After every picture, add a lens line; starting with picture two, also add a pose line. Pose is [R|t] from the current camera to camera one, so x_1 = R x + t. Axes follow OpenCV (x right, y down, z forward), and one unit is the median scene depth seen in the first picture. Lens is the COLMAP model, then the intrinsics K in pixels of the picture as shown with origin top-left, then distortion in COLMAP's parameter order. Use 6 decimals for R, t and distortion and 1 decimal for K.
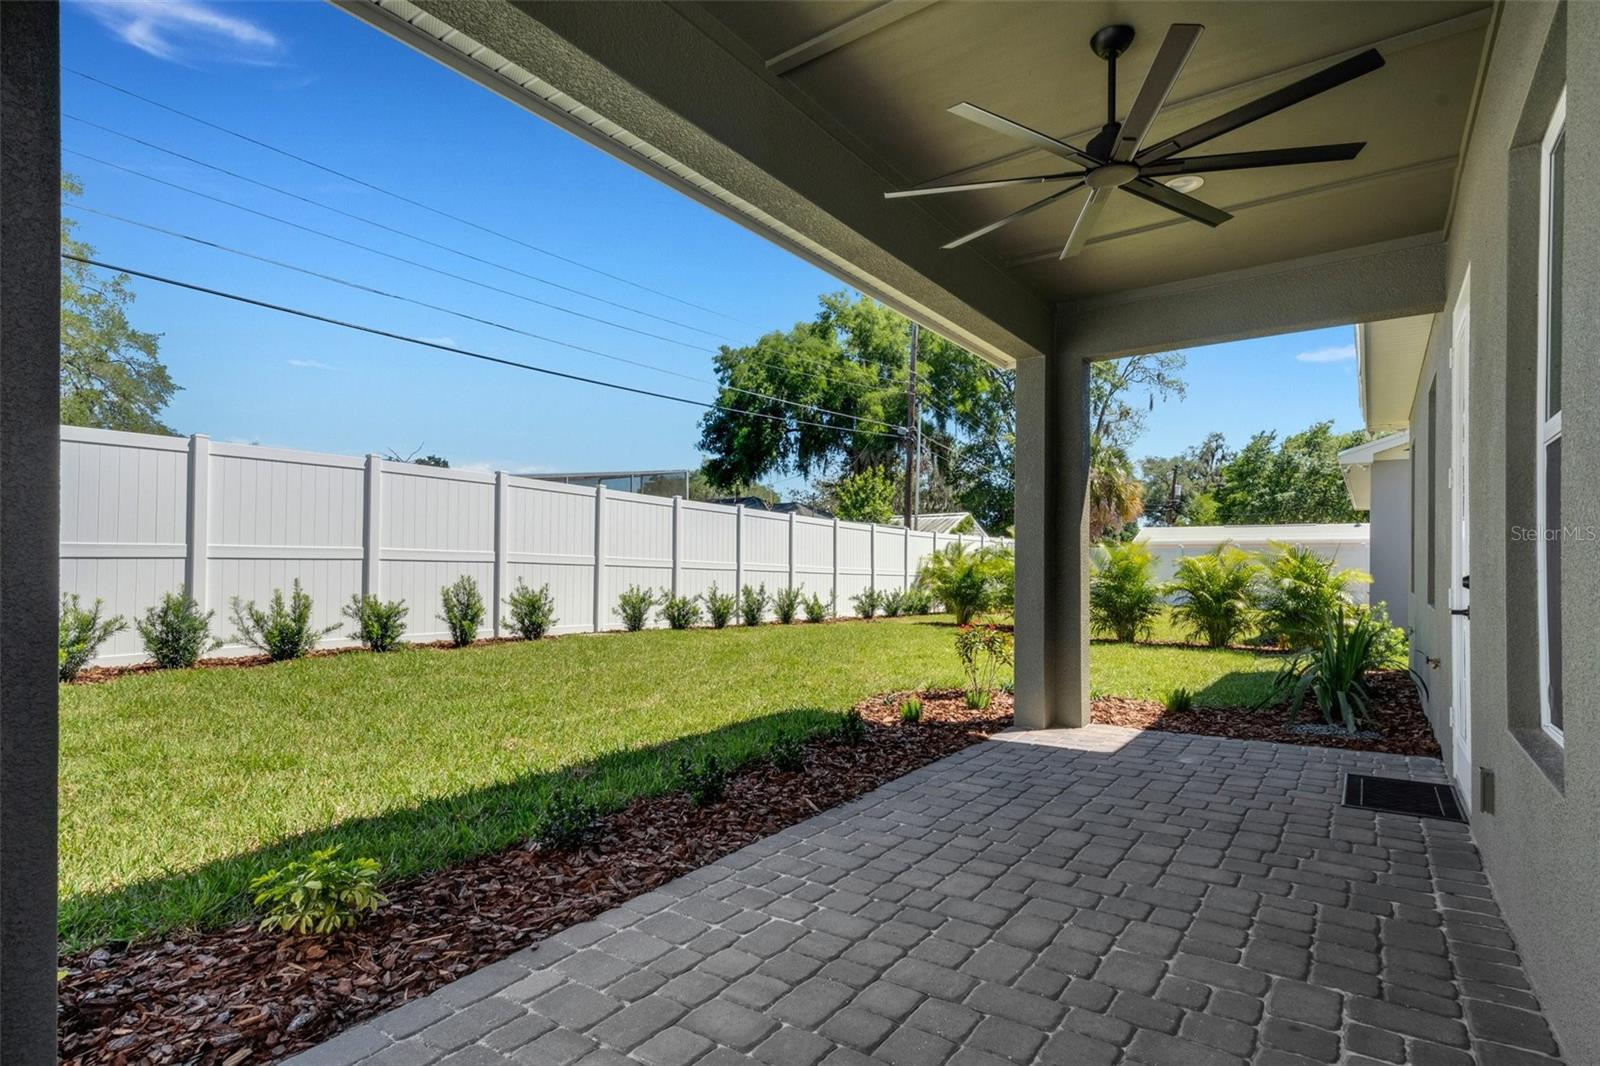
lens RADIAL K [[794.6, 0, 797.6], [0, 794.6, 543.1], [0, 0, 1]] dist [0.005328, 0.000551]
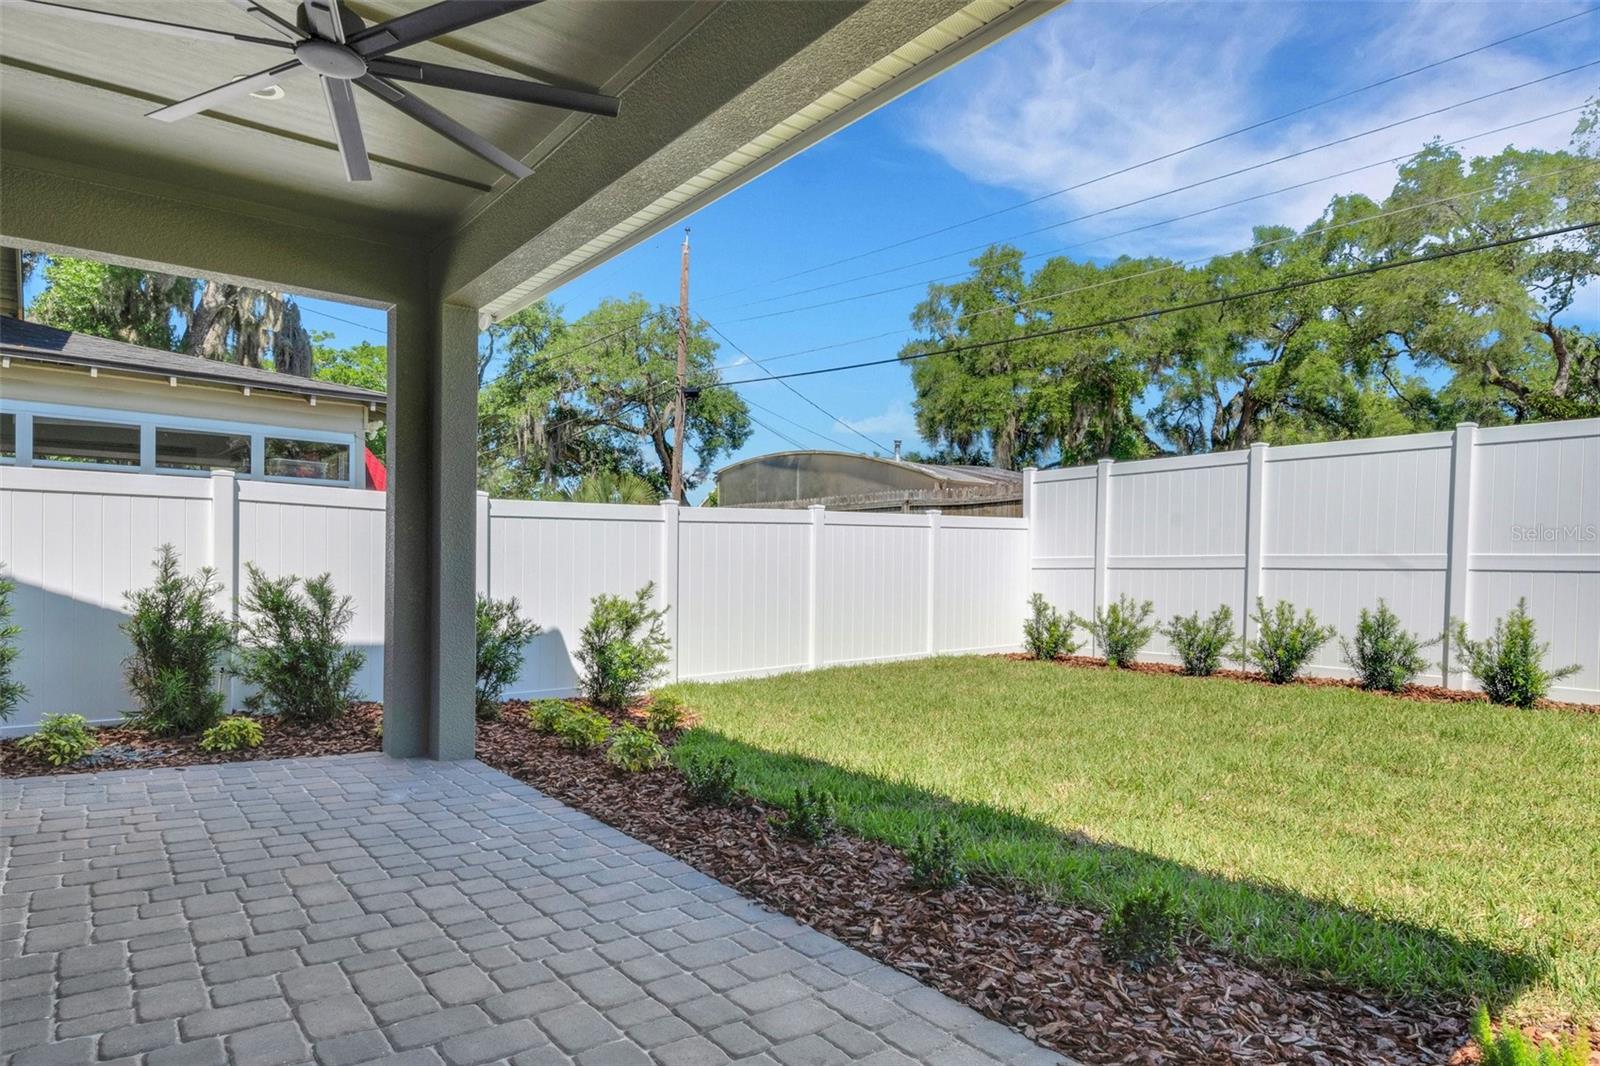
lens RADIAL K [[973.8, 0, 798.3], [0, 973.8, 536.1], [0, 0, 1]] dist [-0.006194, -0.003614]
pose [[-0.294263, -0.032935, -0.955157, 1.036986], [0.006710, 0.999310, -0.036525, 0.039848], [0.955701, -0.017157, -0.293839, 1.516652]]
